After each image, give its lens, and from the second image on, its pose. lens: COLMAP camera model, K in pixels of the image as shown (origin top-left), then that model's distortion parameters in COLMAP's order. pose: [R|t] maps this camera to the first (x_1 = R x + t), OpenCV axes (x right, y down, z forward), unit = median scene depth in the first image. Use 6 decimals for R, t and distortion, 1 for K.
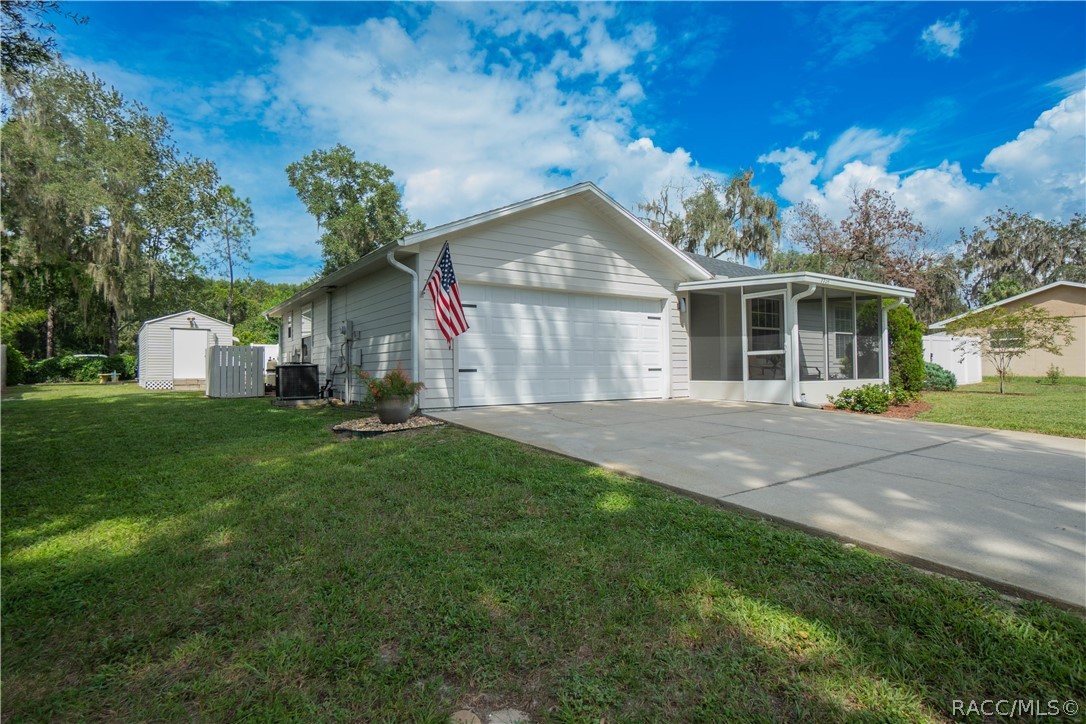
lens RADIAL K [[555.9, 0, 506.1], [0, 555.9, 334.3], [0, 0, 1]] dist [-0.007255, 0.004391]
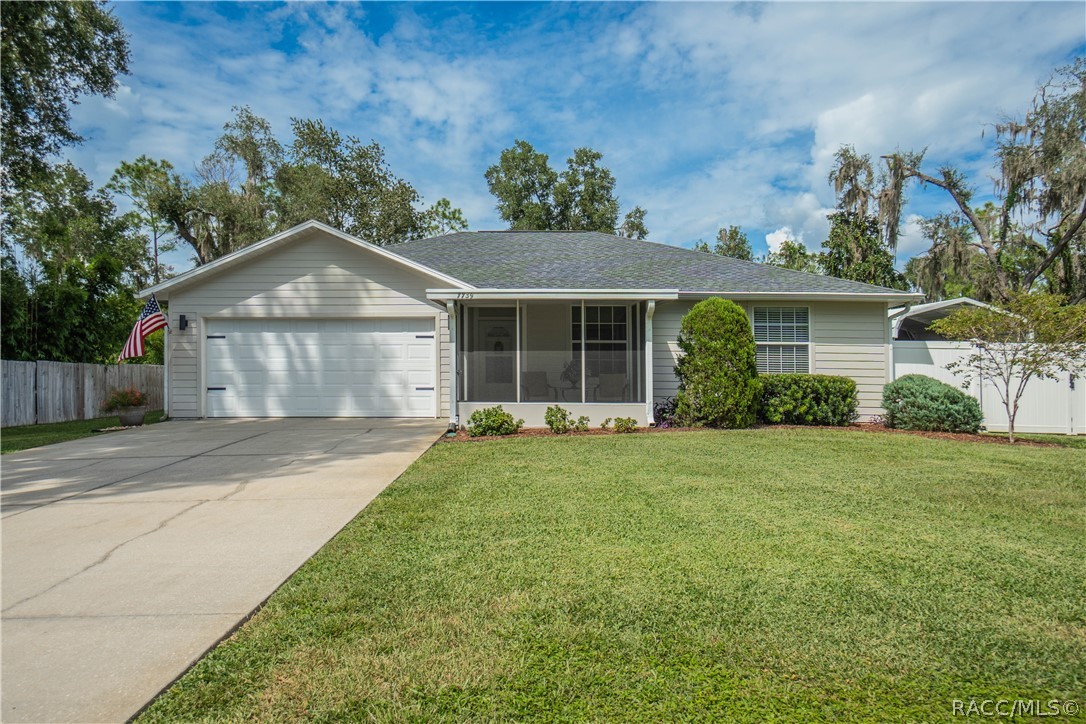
lens RADIAL K [[752.3, 0, 520.8], [0, 752.3, 357.4], [0, 0, 1]] dist [0.013367, 0.008410]
pose [[0.823335, -0.021469, -0.567150, 0.341752], [0.032192, 0.999442, 0.008901, 0.000257], [0.566642, -0.025587, 0.823567, -0.003639]]
